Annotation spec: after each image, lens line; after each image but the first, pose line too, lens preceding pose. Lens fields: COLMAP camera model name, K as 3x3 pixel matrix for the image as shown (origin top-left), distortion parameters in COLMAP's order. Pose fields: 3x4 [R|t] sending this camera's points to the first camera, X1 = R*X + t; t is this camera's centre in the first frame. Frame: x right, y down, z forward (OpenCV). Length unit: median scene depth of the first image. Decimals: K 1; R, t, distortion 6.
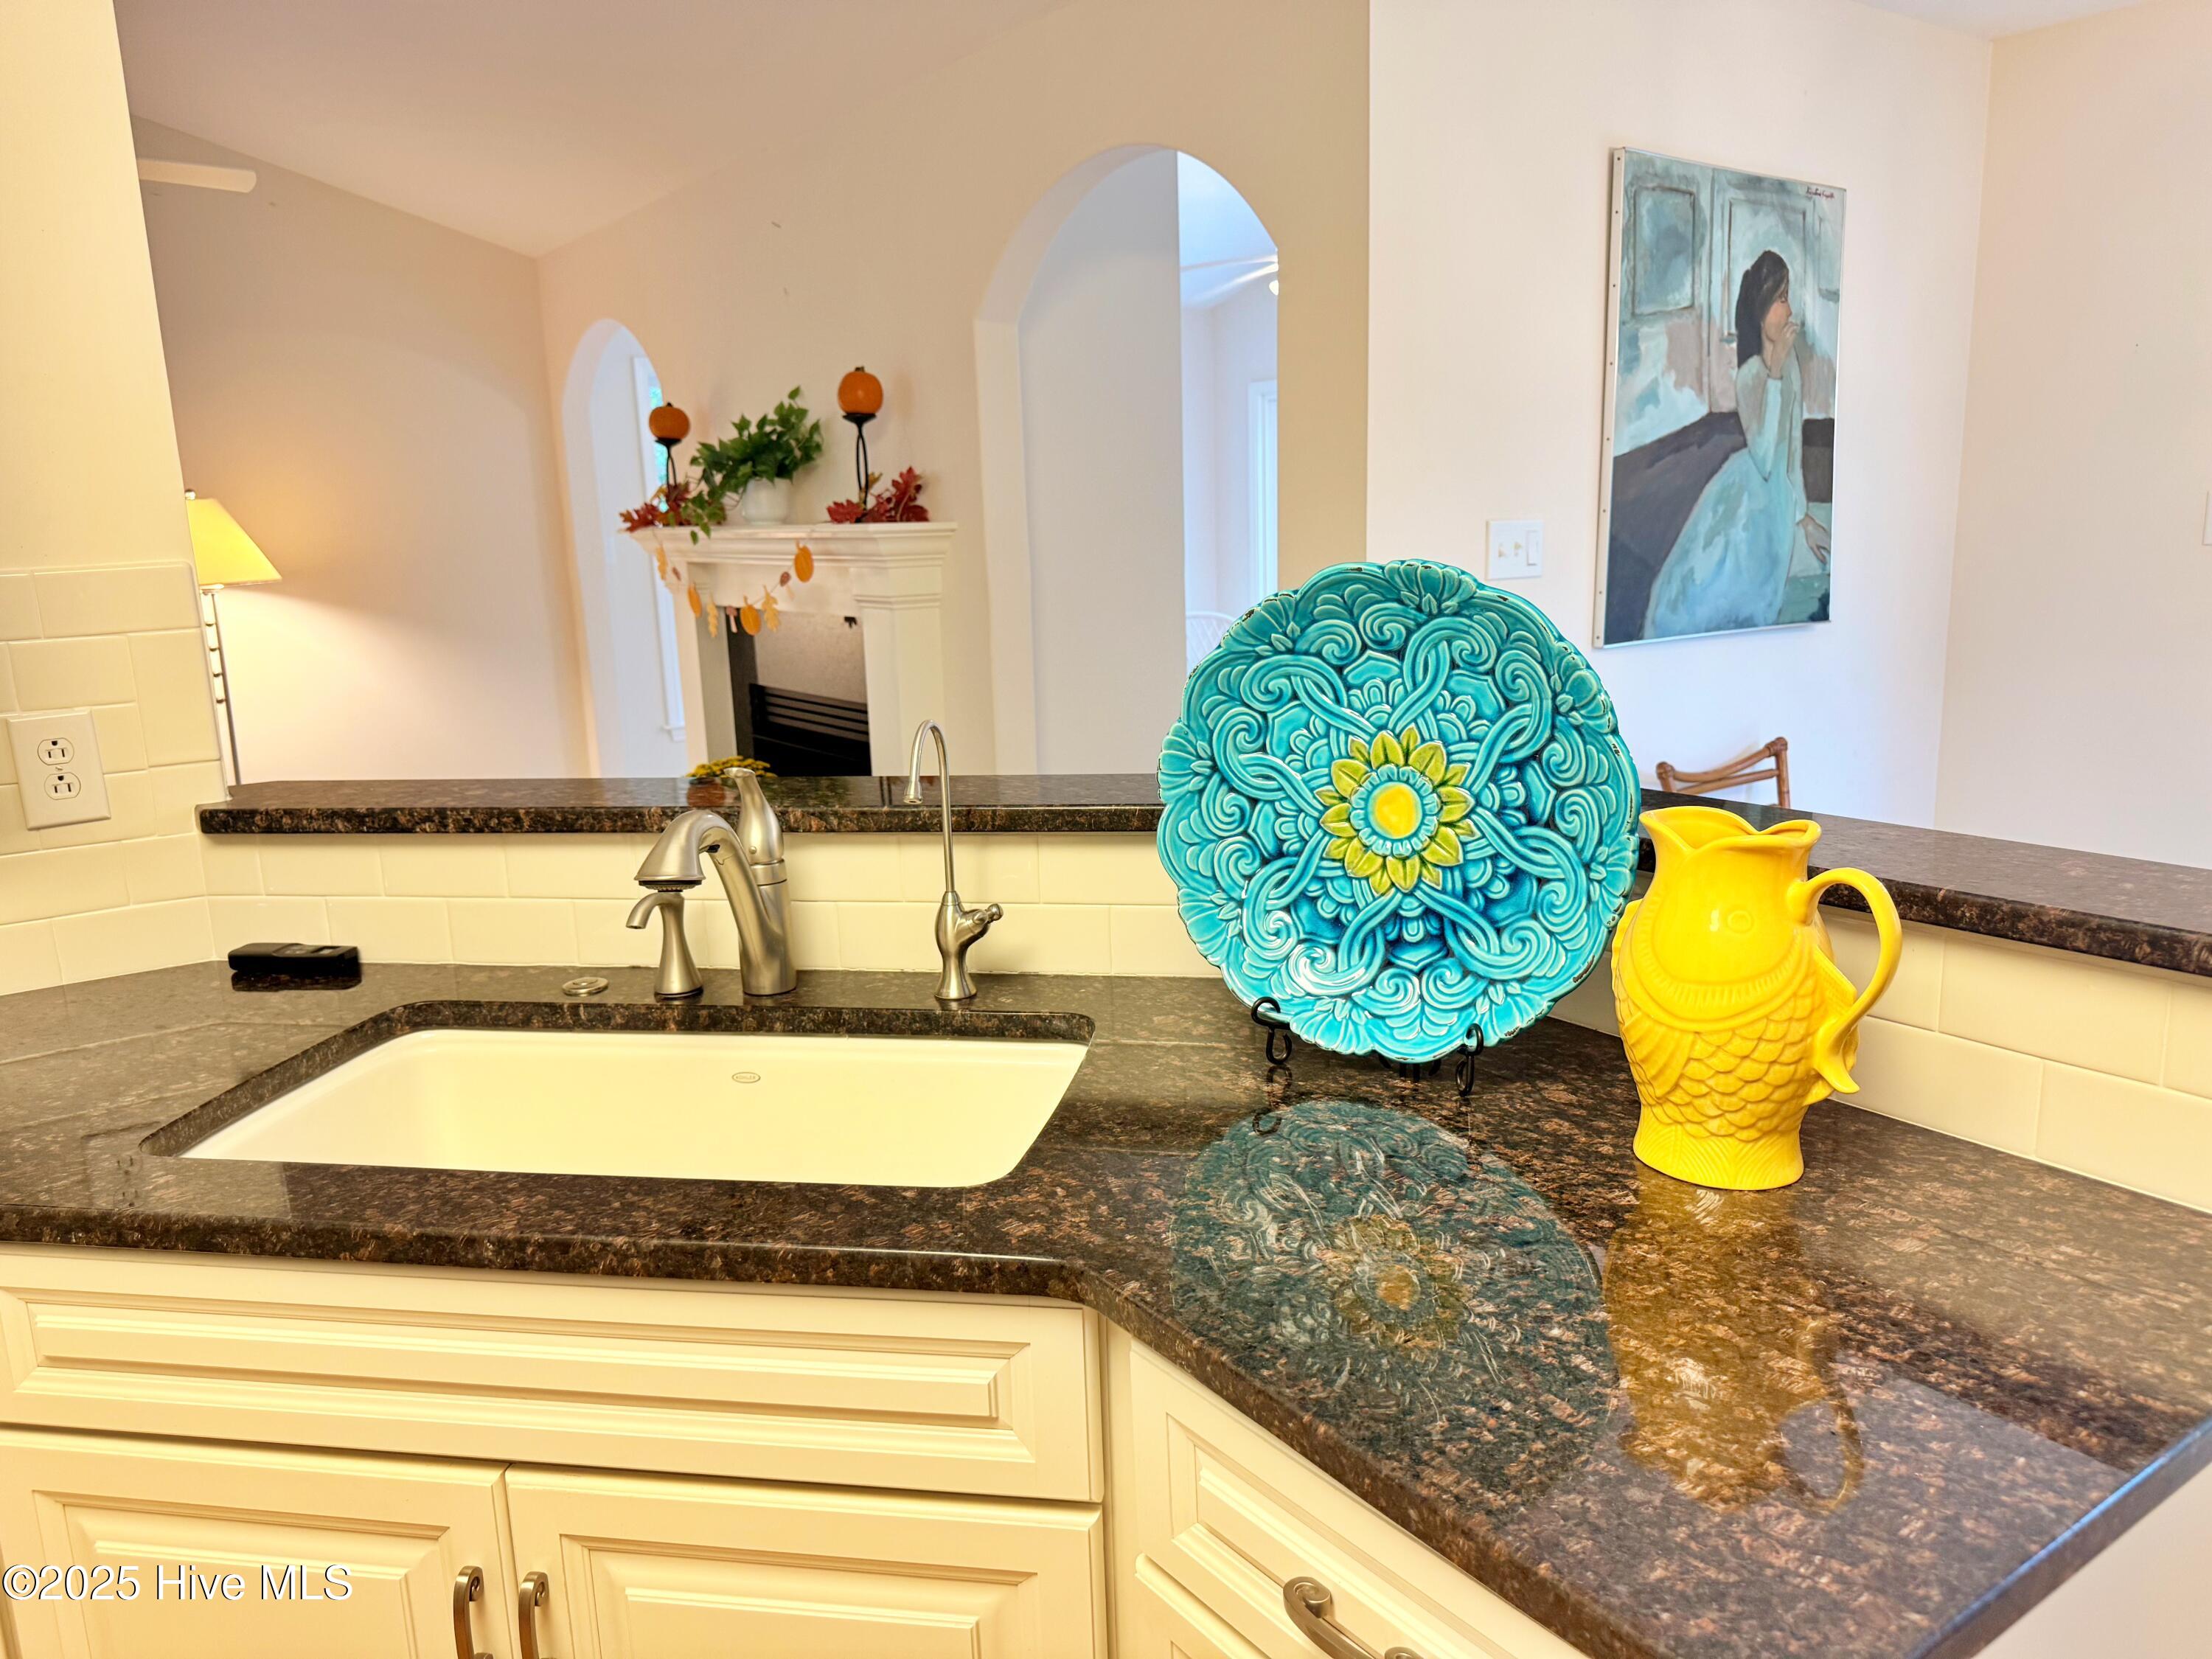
lens RADIAL K [[1570.9, 0, 1106.0], [0, 1570.9, 829.5], [0, 0, 1]] dist [0.001985, -0.000604]
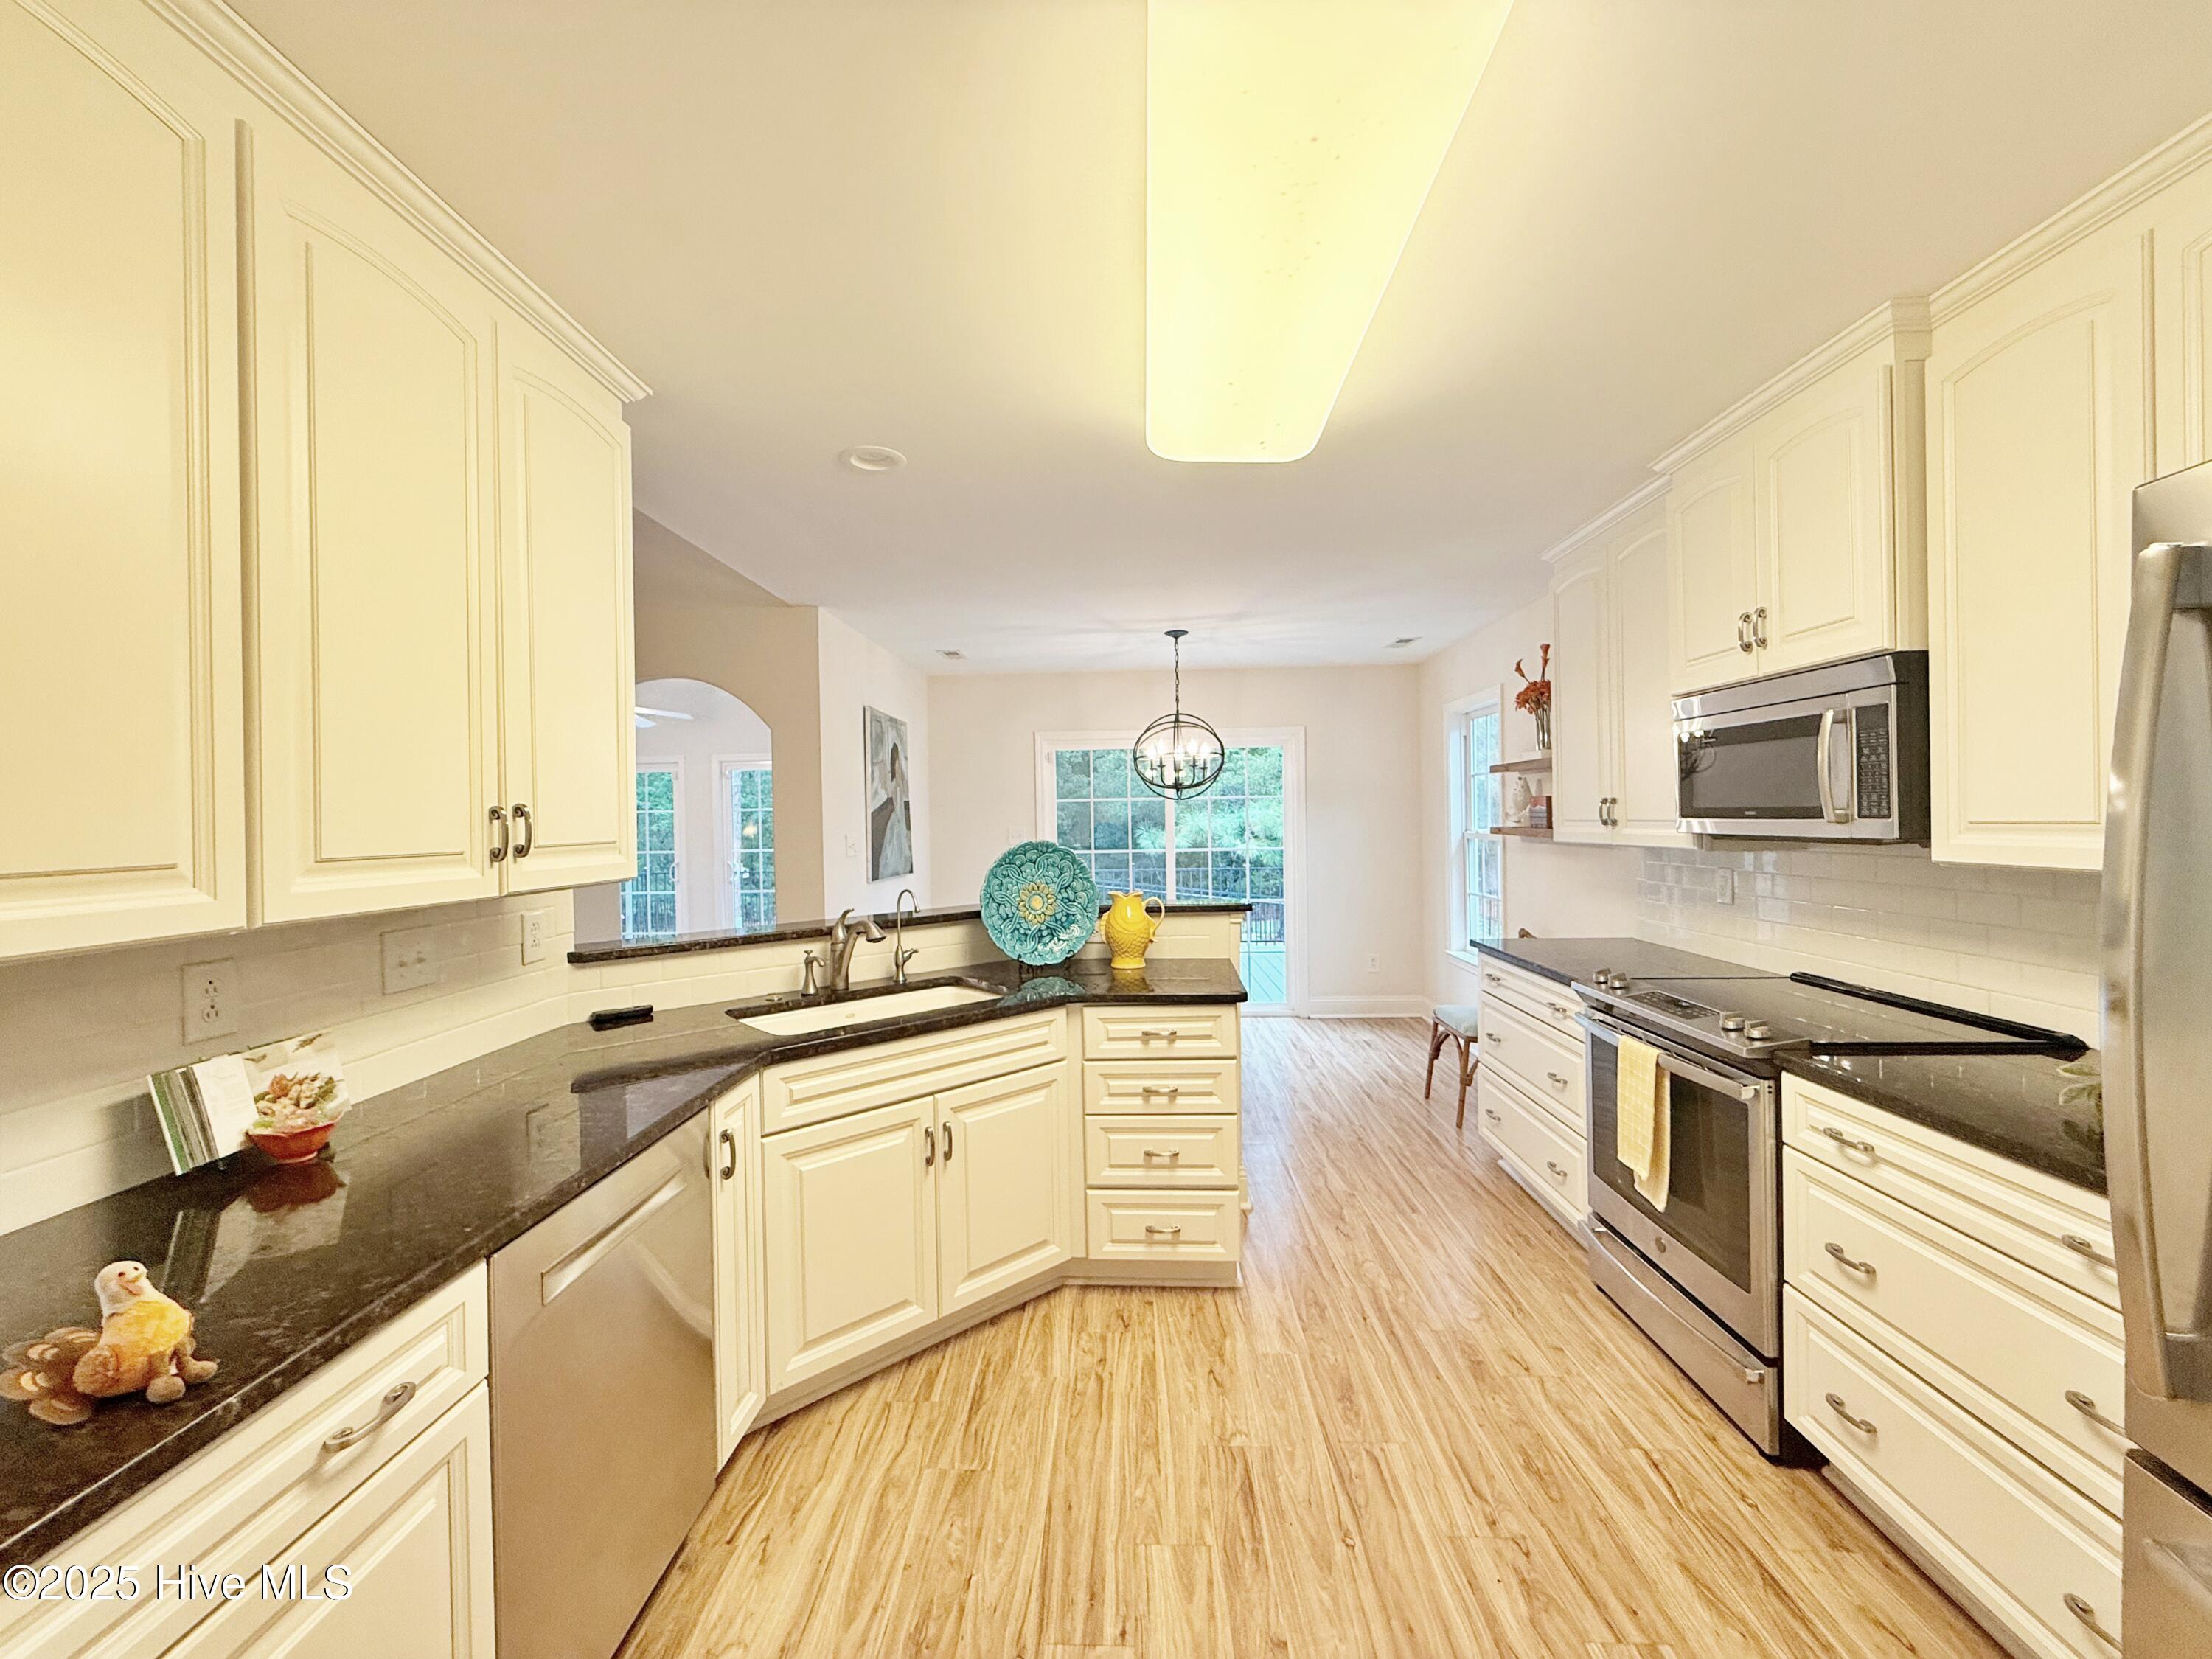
lens RADIAL K [[886.5, 0, 1093.6], [0, 886.5, 833.9], [0, 0, 1]] dist [0.003351, 0.000268]
pose [[0.618495, 0.008157, 0.785746, -1.119921], [0.151430, 0.979965, -0.129371, 0.096500], [-0.771060, 0.199001, 0.604868, -0.380435]]
